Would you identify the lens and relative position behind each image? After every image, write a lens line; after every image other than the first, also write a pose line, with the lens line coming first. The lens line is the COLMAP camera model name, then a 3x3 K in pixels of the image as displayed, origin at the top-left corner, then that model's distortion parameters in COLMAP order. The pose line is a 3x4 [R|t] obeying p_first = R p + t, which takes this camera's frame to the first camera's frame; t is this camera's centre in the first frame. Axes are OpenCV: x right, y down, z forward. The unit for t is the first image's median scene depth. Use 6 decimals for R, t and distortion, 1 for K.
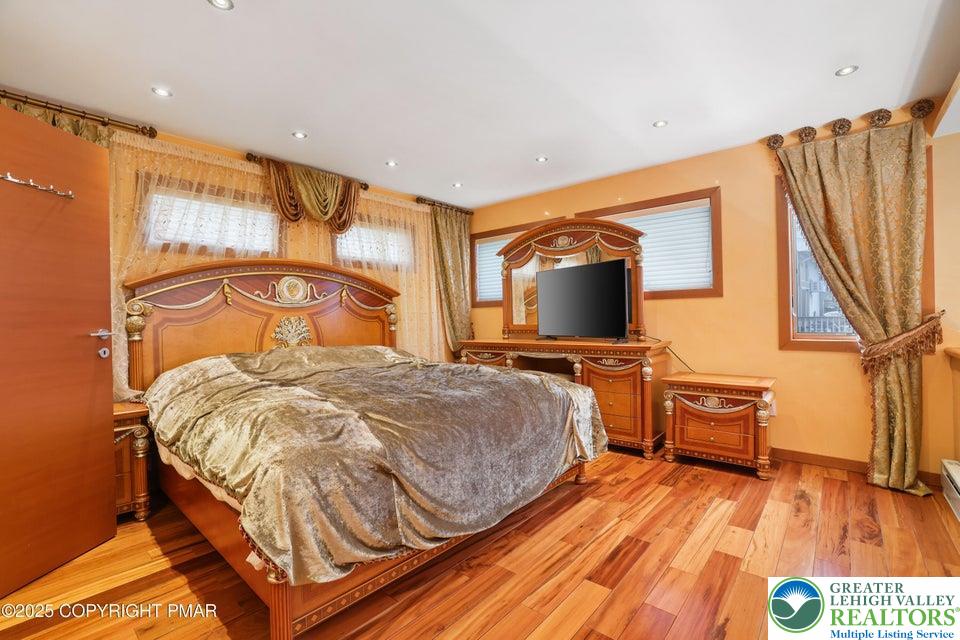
lens RADIAL K [[423.5, 0, 477.4], [0, 423.5, 320.8], [0, 0, 1]] dist [-0.021372, 0.001350]
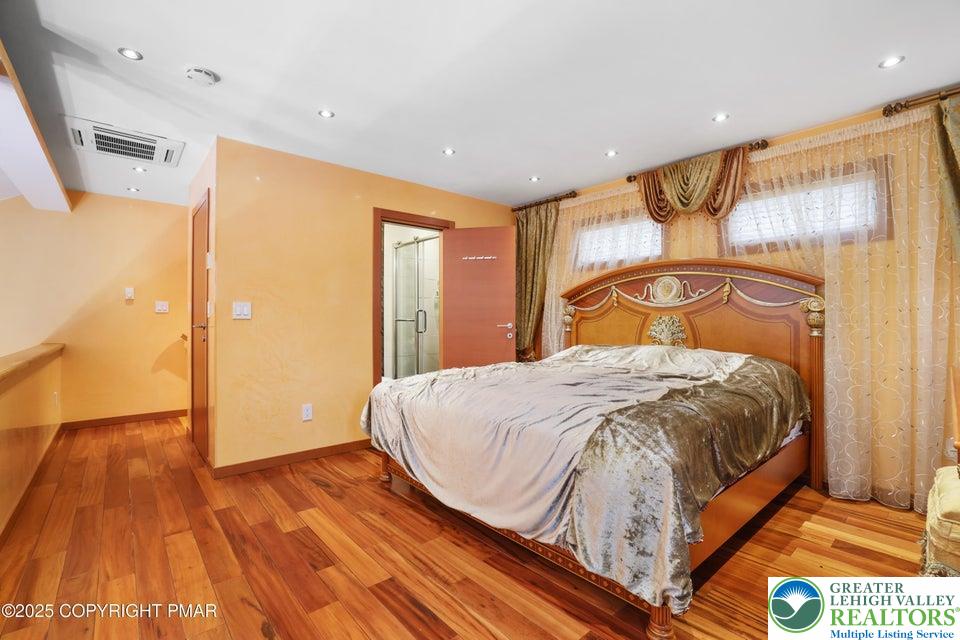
lens RADIAL K [[423.5, 0, 474.0], [0, 423.5, 318.4], [0, 0, 1]] dist [-0.021372, 0.001350]
pose [[-0.133520, 0.006709, -0.991023, 0.645494], [-0.010846, 0.999907, 0.008230, -0.007316], [0.990987, 0.011847, -0.133435, 0.697030]]
